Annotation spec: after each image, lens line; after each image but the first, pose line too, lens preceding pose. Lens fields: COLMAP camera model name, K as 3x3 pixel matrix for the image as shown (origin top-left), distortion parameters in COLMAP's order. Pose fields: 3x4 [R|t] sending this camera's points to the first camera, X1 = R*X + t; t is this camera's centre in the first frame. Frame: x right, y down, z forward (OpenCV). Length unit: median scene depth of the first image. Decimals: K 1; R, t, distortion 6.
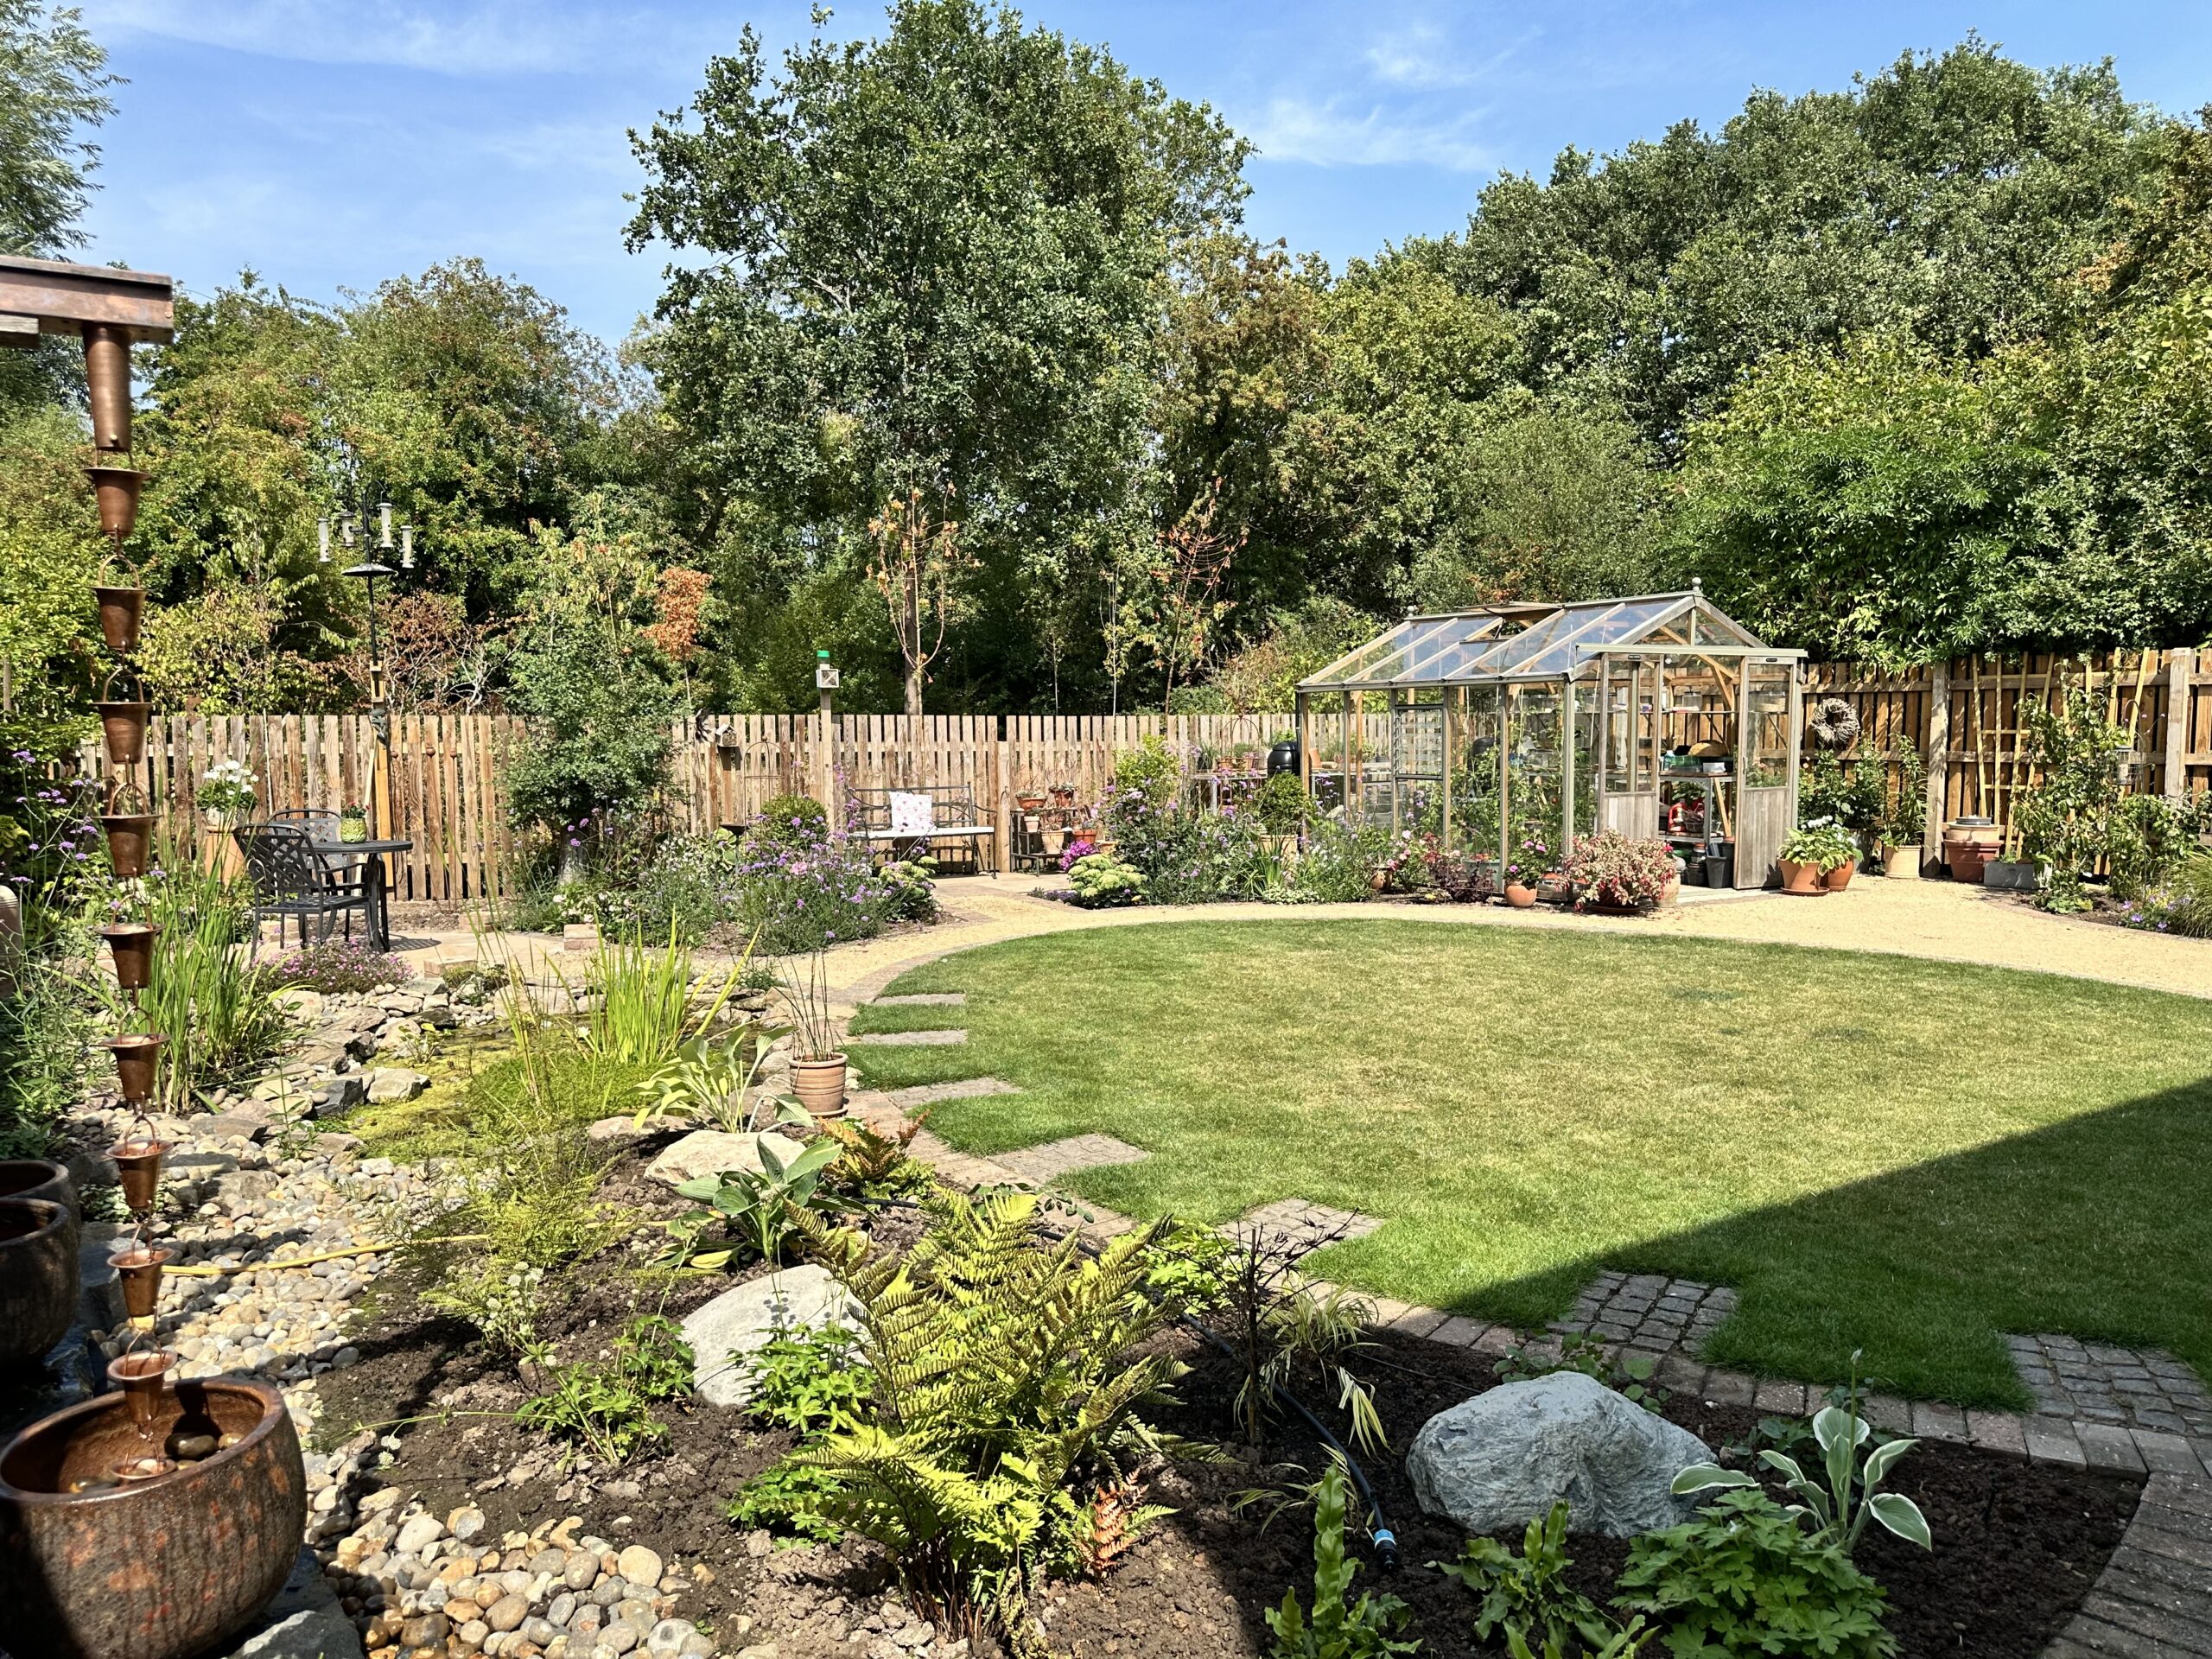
lens RADIAL K [[1572.8, 0, 1100.1], [0, 1572.8, 854.2], [0, 0, 1]] dist [0.002187, -0.004656]
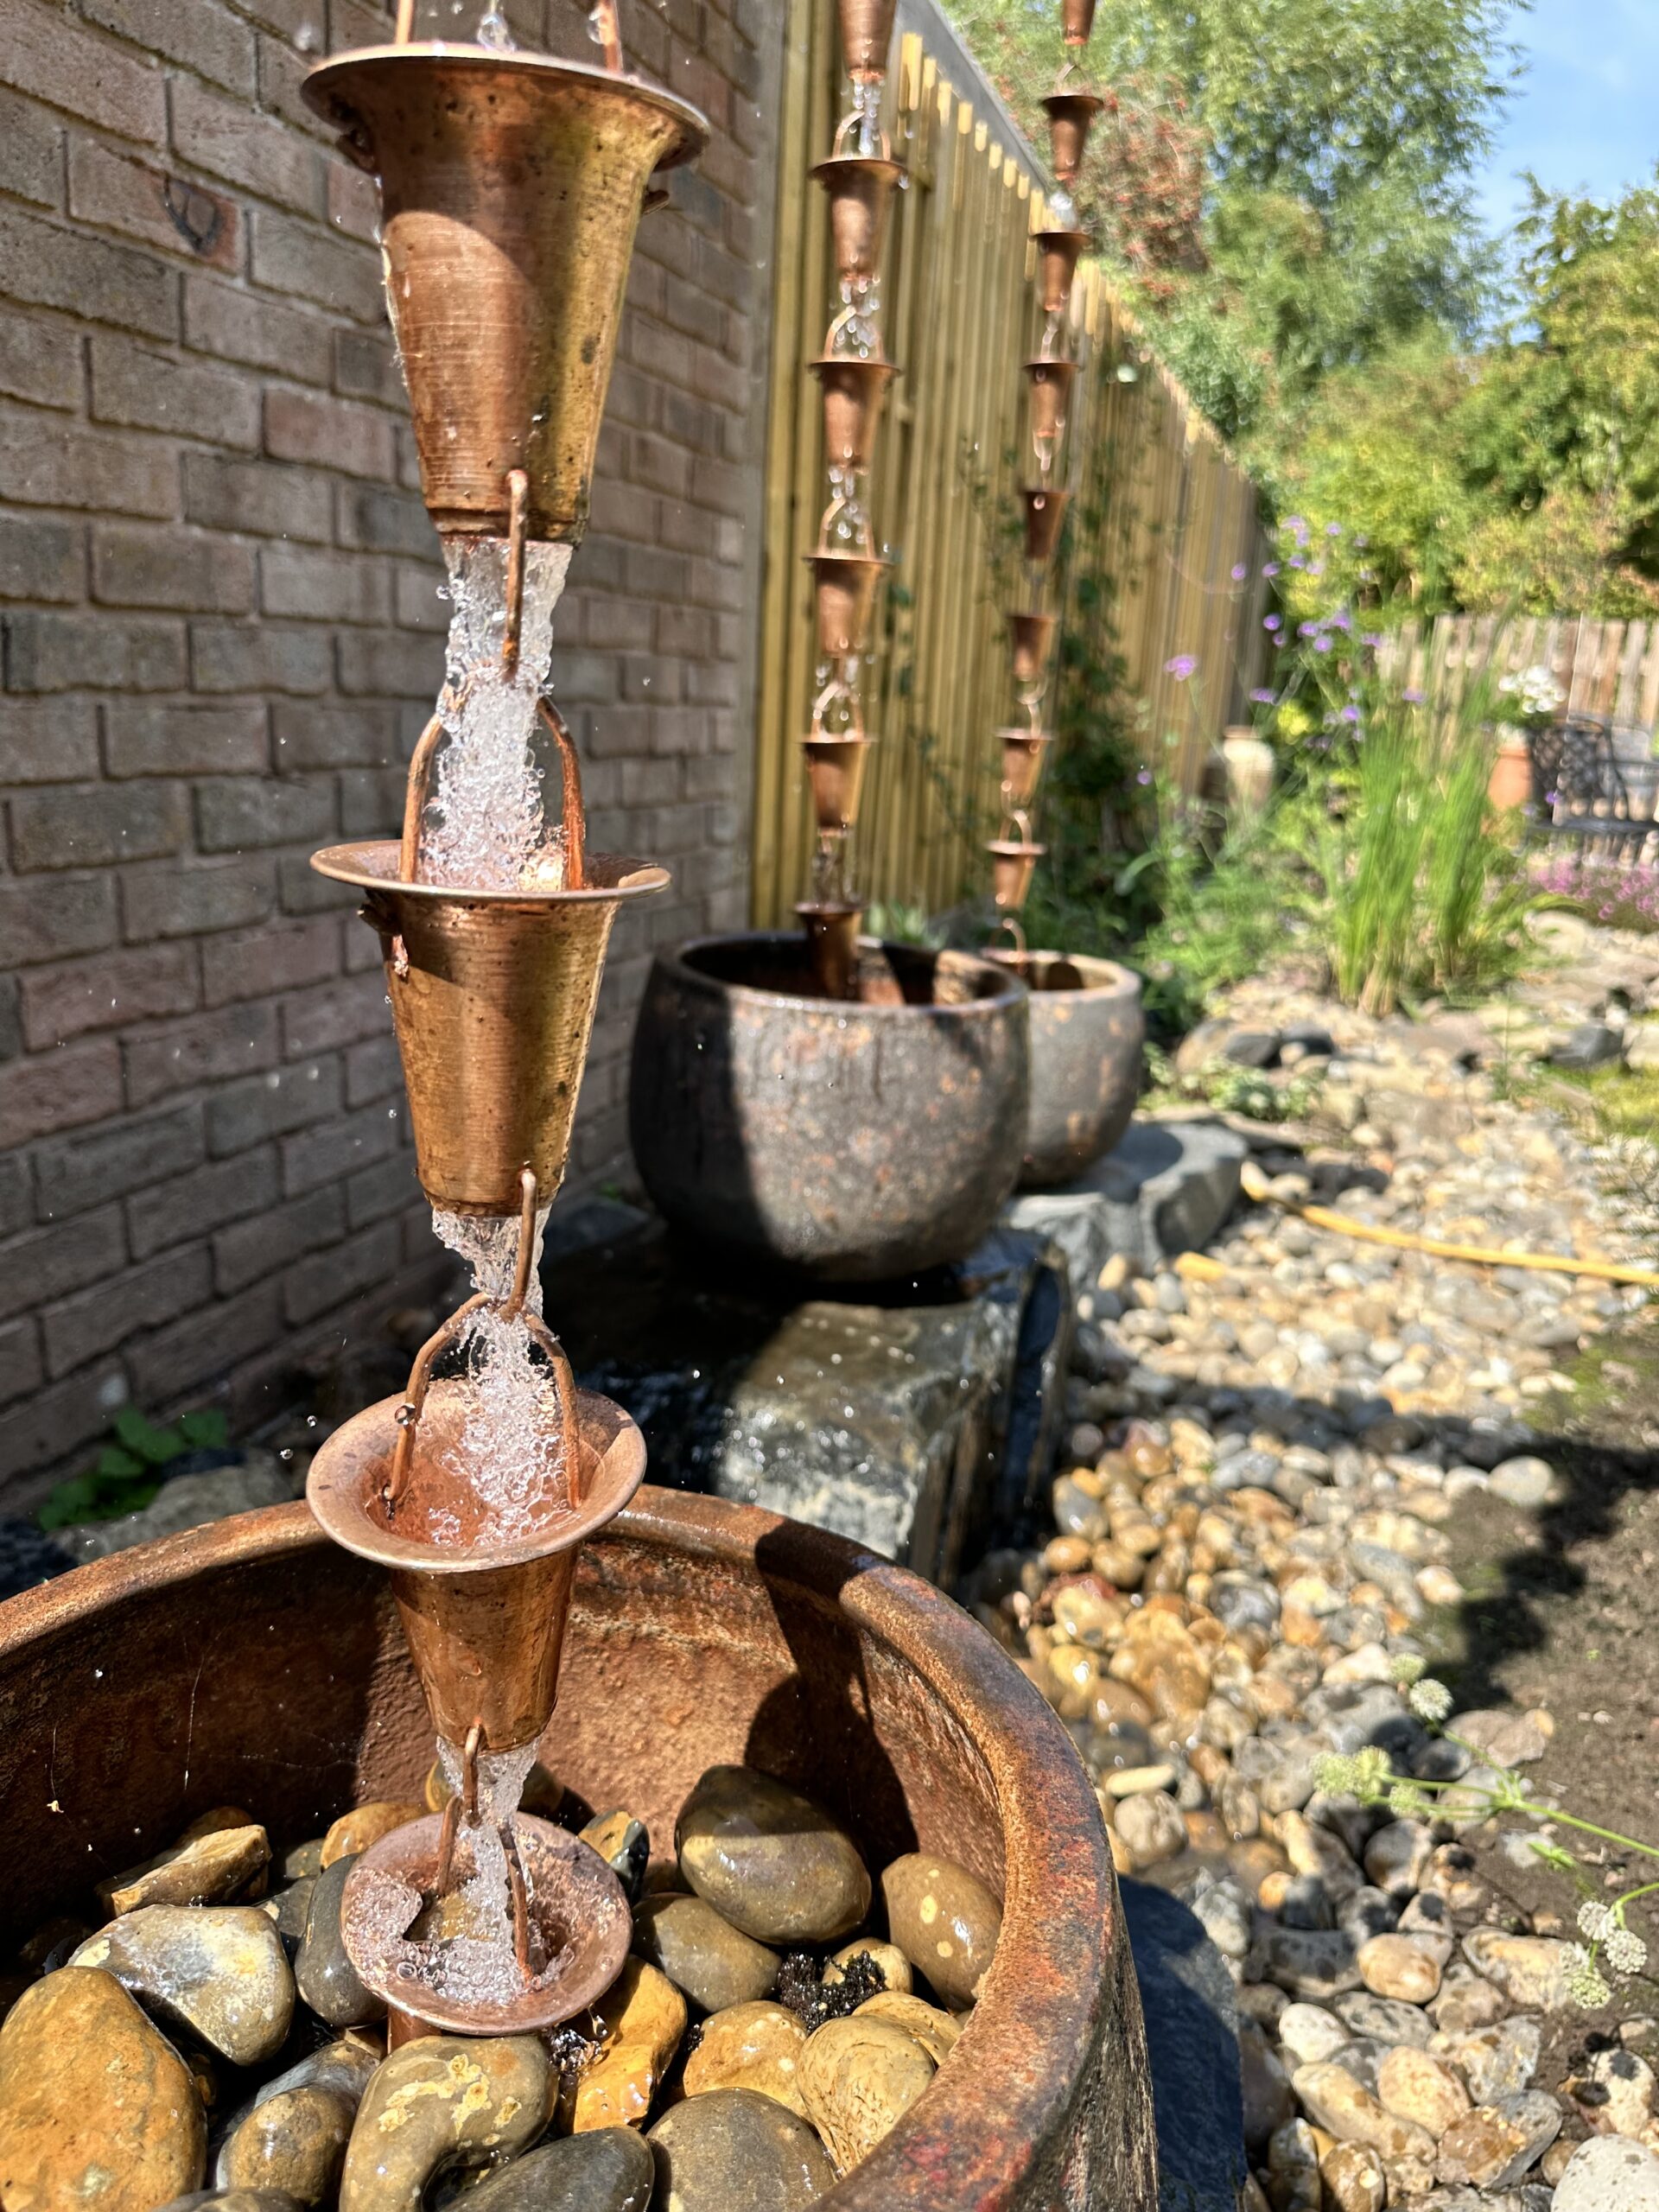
lens RADIAL K [[1561.2, 0, 776.7], [0, 1561.2, 1102.6], [0, 0, 1]] dist [-0.030593, -0.000261]
pose [[0.580339, 0.231962, -0.780641, -0.072780], [-0.115170, 0.972320, 0.203299, 0.038009], [0.806190, -0.028076, 0.590990, 0.146337]]
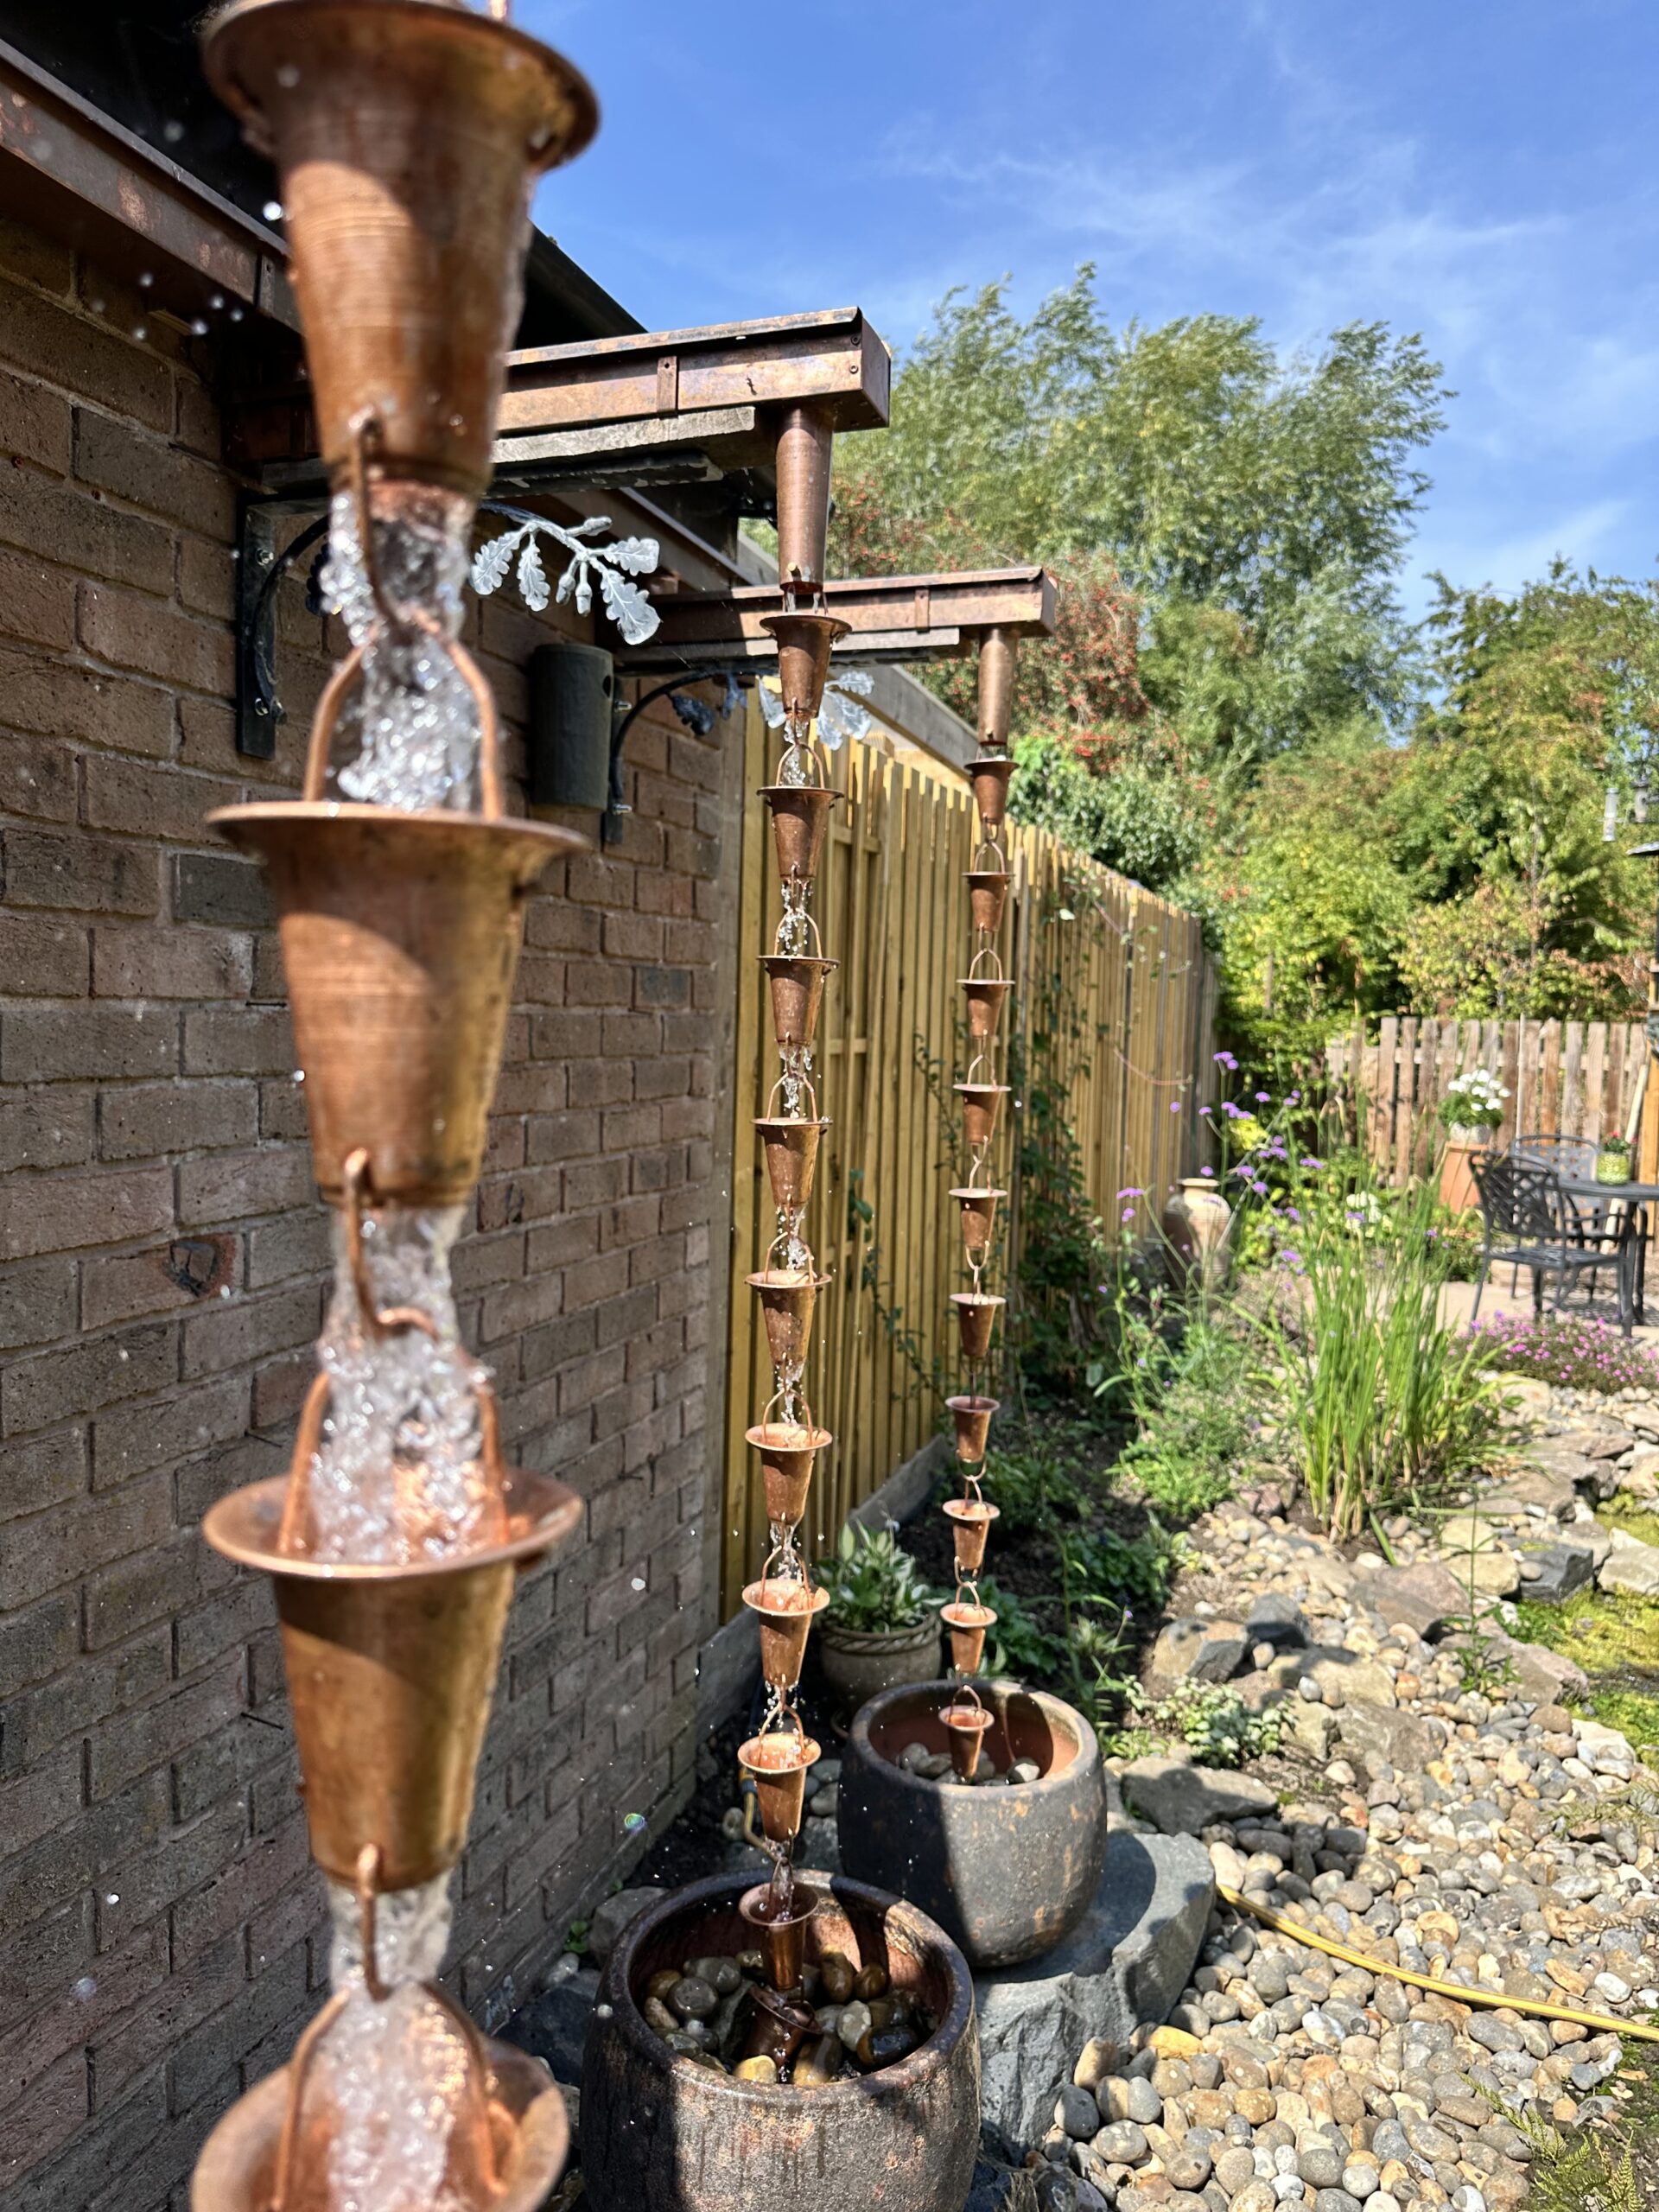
lens RADIAL K [[1572.8, 0, 829.5], [0, 1572.8, 1106.0], [0, 0, 1]] dist [0.002187, -0.004656]
pose [[0.616838, 0.068883, -0.784070, -0.070389], [-0.097363, 0.995190, 0.010834, -0.011809], [0.781045, 0.069656, 0.620577, 0.141013]]
